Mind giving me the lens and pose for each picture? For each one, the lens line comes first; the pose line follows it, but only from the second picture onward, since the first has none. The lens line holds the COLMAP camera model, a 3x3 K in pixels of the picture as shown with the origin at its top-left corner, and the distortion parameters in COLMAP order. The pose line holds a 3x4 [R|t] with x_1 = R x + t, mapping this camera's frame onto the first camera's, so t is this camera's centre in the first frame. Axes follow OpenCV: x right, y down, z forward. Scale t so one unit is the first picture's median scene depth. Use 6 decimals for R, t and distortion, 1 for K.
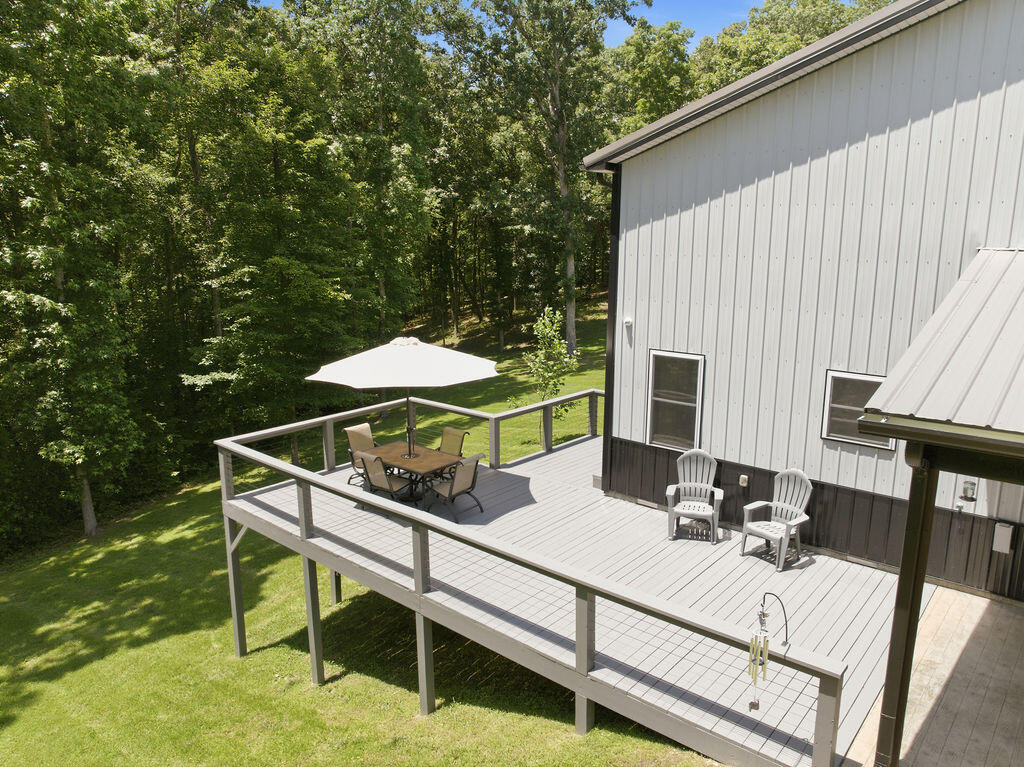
lens RADIAL K [[722.7, 0, 512.0], [0, 722.7, 383.5], [0, 0, 1]] dist [-0.041069, 0.008809]
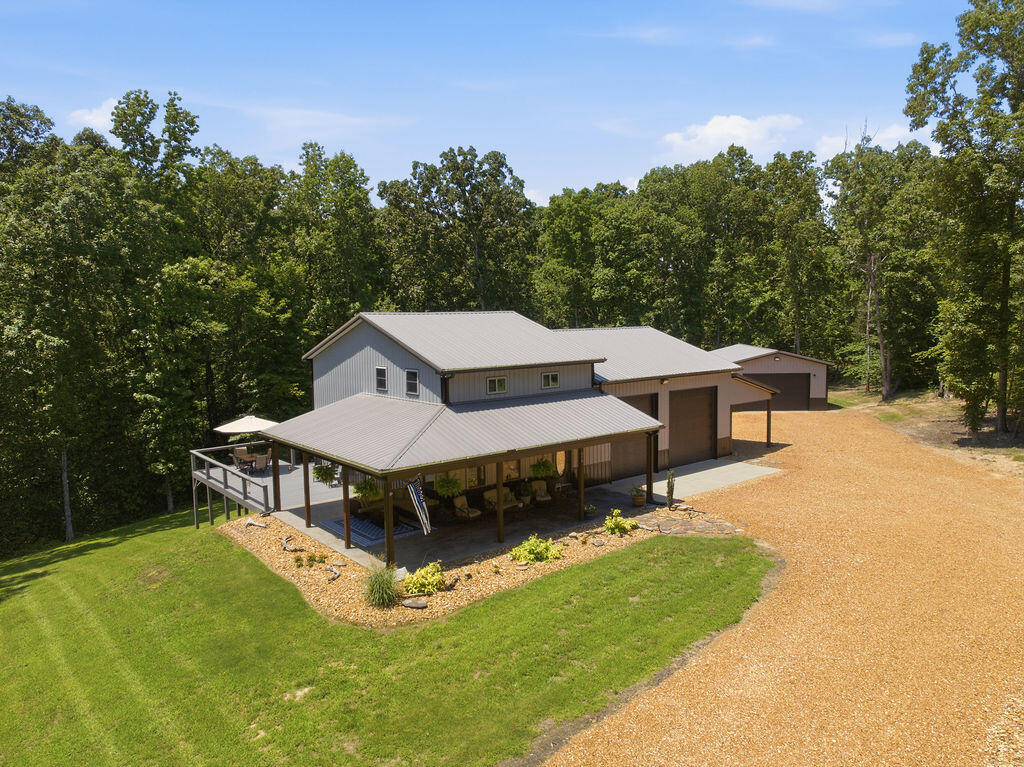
lens RADIAL K [[723.9, 0, 509.8], [0, 723.9, 379.2], [0, 0, 1]] dist [-0.030861, 0.002002]
pose [[0.984919, -0.008144, -0.172826, 1.281813], [-0.010387, 0.994306, -0.106052, 0.080445], [0.172706, 0.106248, 0.979226, -1.557726]]
